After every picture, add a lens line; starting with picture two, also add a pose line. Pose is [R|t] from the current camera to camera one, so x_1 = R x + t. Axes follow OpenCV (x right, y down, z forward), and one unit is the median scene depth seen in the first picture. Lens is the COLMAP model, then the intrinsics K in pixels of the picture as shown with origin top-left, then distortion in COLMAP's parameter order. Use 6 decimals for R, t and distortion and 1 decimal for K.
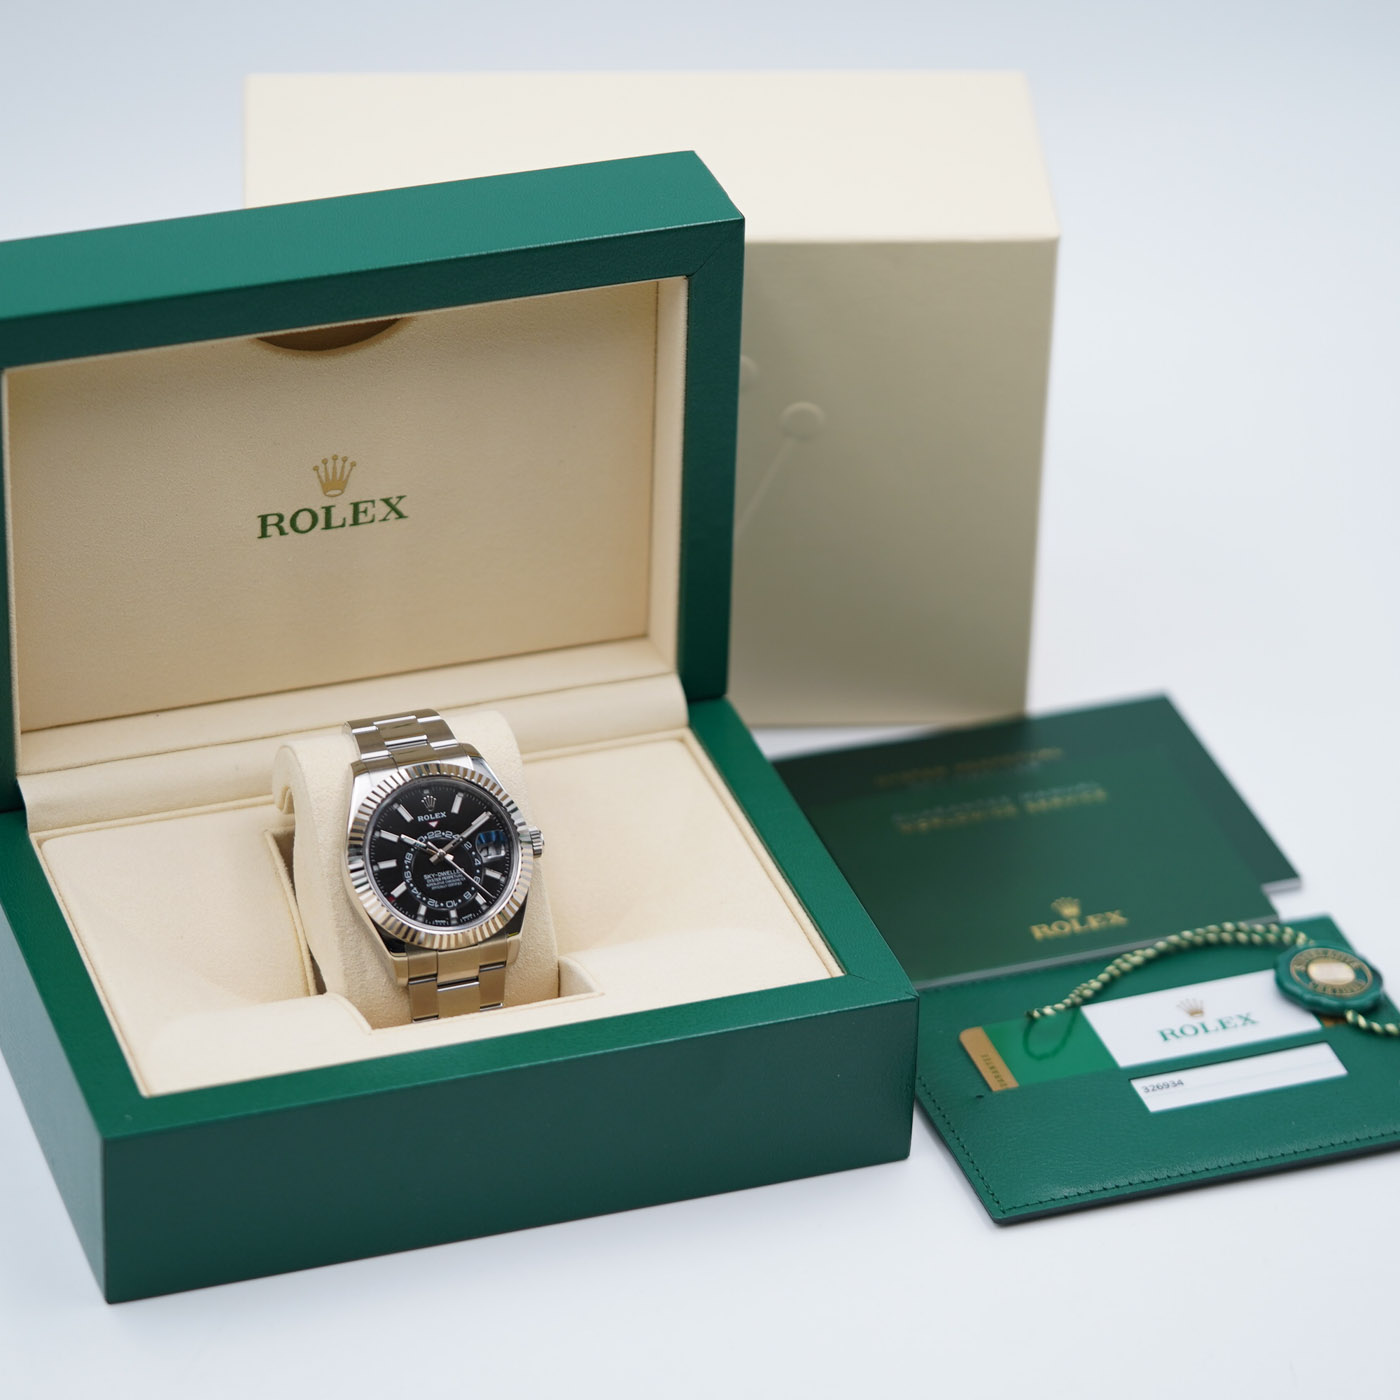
lens RADIAL K [[10159.6, 0, 700.8], [0, 10159.6, 699.0], [0, 0, 1]] dist [0.080913, 0.000000]
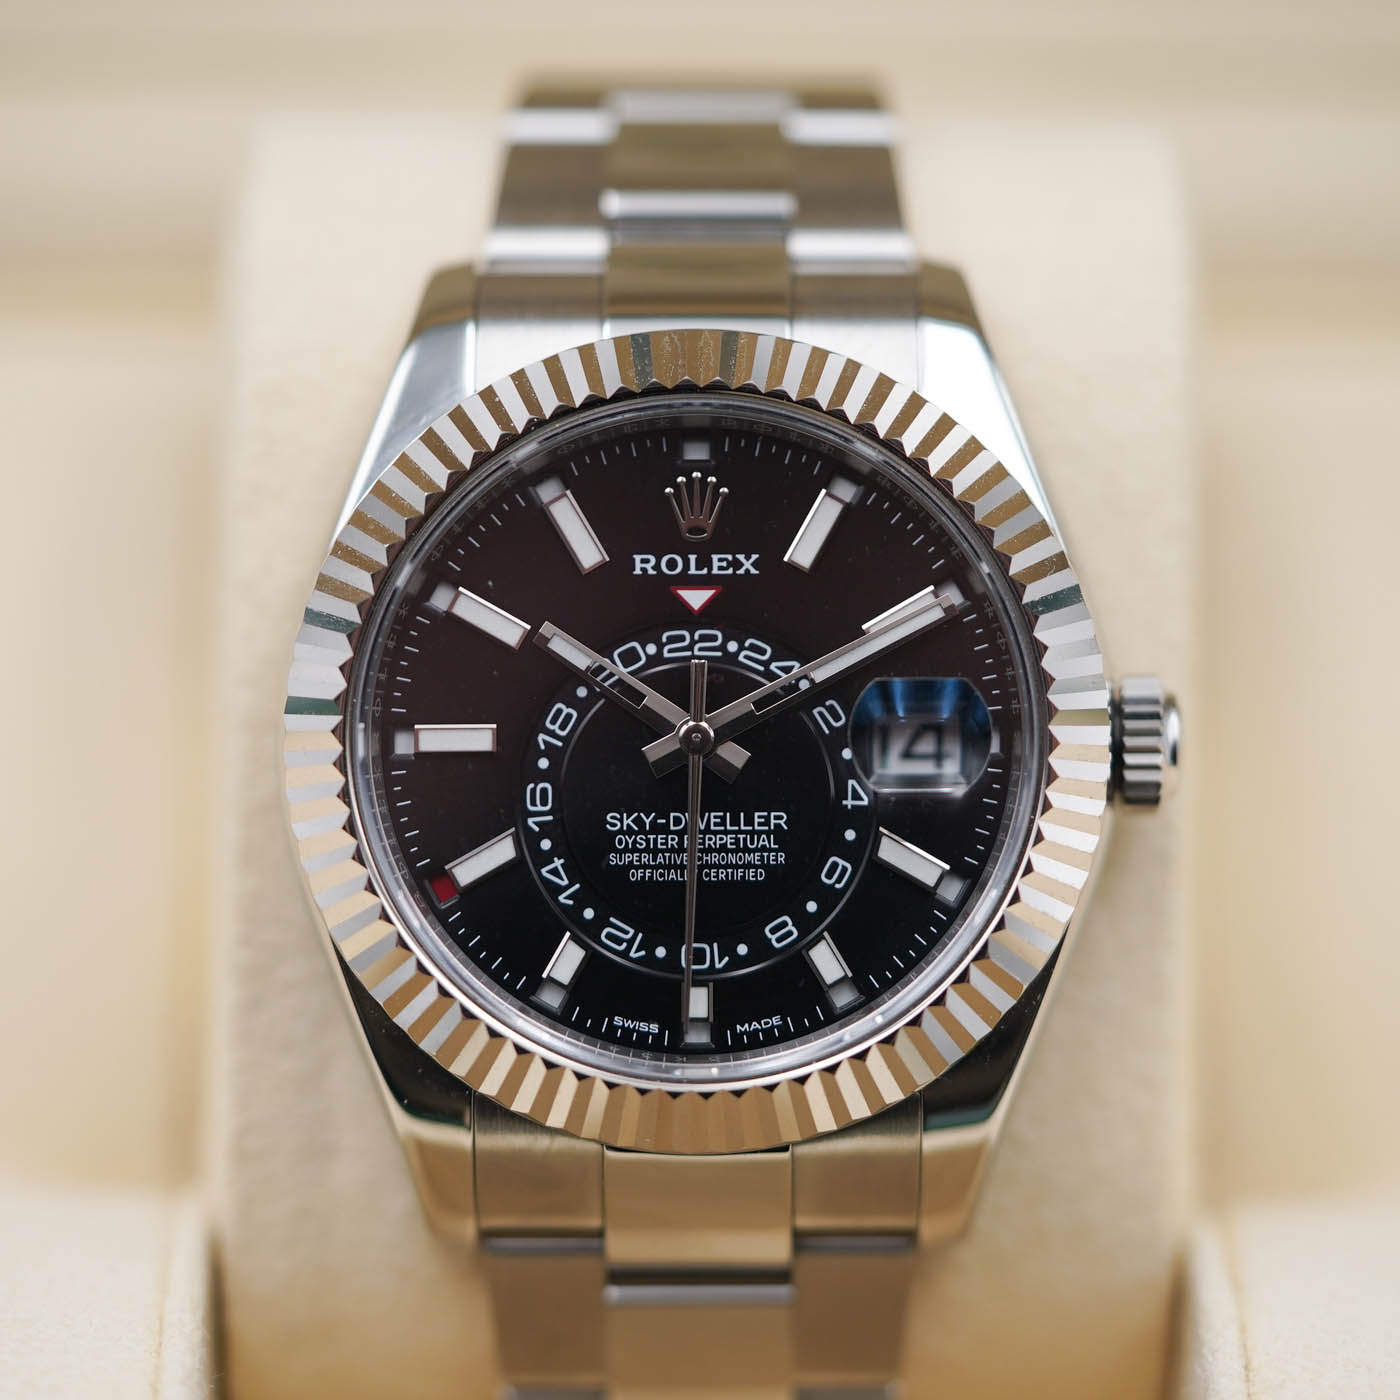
lens RADIAL K [[10159.6, 0, 703.7], [0, 10159.6, 704.3], [0, 0, 1]] dist [0.080913, 0.000000]
pose [[0.952488, 0.193367, -0.235319, 0.028410], [-0.163286, 0.976393, 0.141401, -0.017872], [0.257106, -0.096258, 0.961577, 0.778788]]
